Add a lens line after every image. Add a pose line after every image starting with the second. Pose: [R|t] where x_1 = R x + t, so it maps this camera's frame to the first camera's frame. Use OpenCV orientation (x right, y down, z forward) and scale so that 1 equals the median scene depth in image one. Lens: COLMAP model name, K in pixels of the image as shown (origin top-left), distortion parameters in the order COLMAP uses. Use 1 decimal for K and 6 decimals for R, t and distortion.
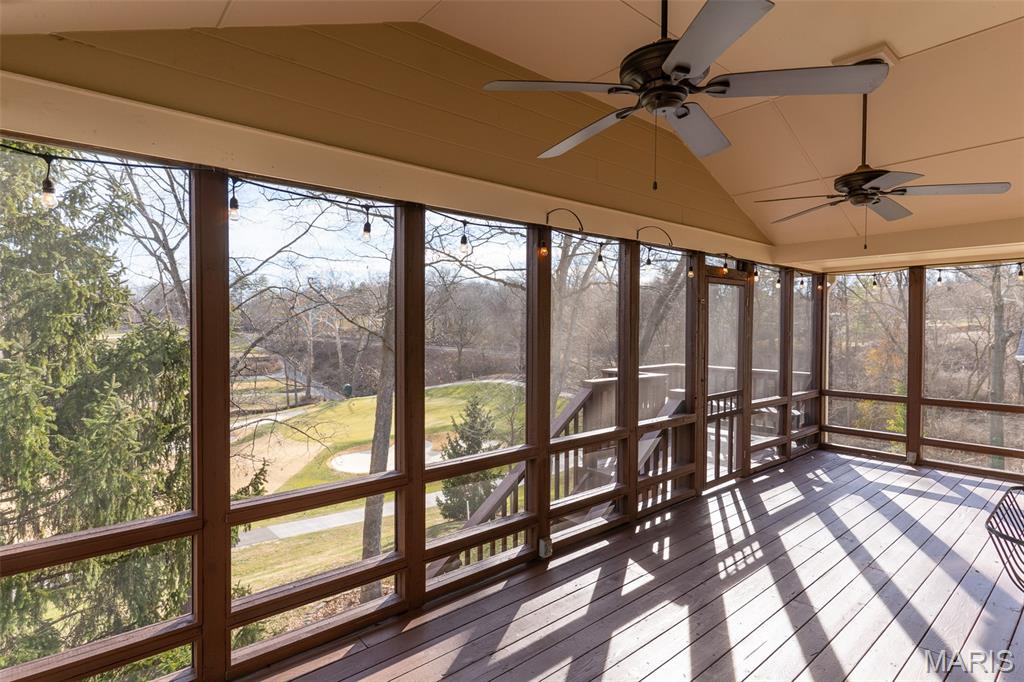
lens RADIAL K [[501.8, 0, 508.4], [0, 501.8, 339.1], [0, 0, 1]] dist [0.002794, 0.000367]
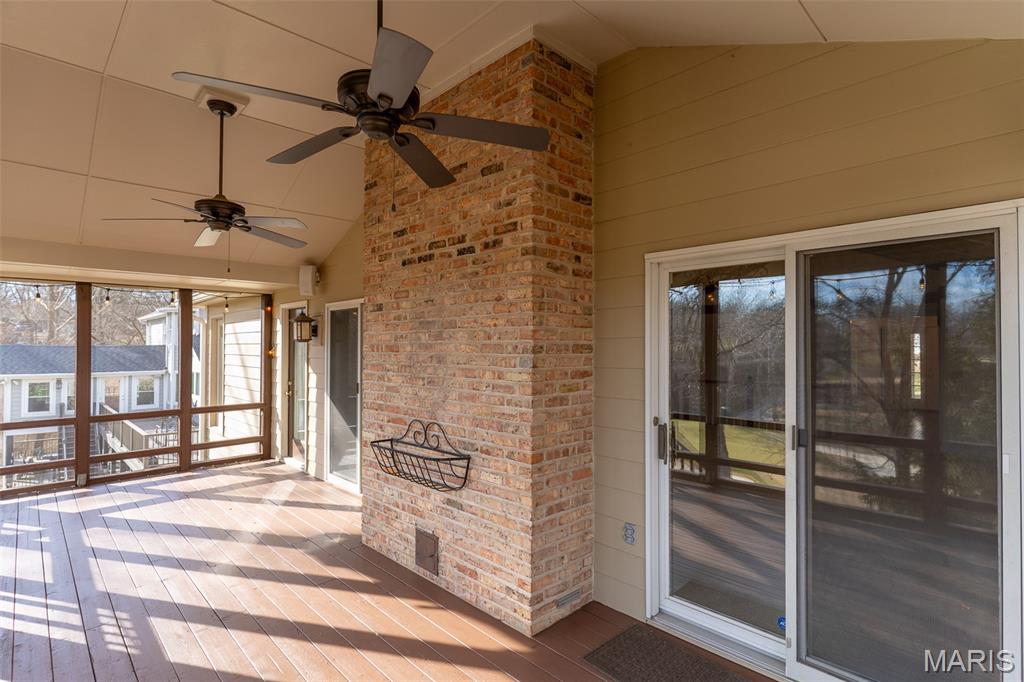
lens RADIAL K [[508.4, 0, 509.8], [0, 508.4, 340.4], [0, 0, 1]] dist [-0.001835, -0.000171]
pose [[-0.082763, 0.008410, 0.996534, -0.330247], [0.028426, 0.999577, -0.006074, -0.003699], [-0.996164, 0.027824, -0.082967, 0.345260]]
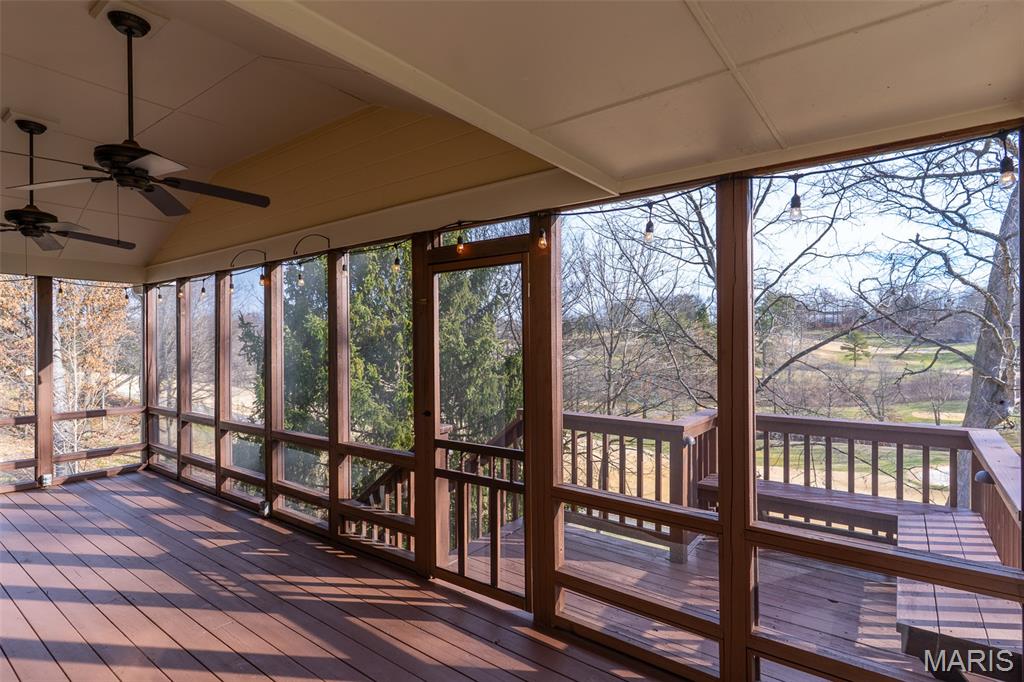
lens RADIAL K [[528.4, 0, 508.6], [0, 528.4, 337.9], [0, 0, 1]] dist [-0.002351, 0.000198]
pose [[0.235931, -0.001463, -0.971769, 1.277014], [-0.024693, 0.999667, -0.007500, -0.022848], [0.971456, 0.025765, 0.235816, 1.055492]]
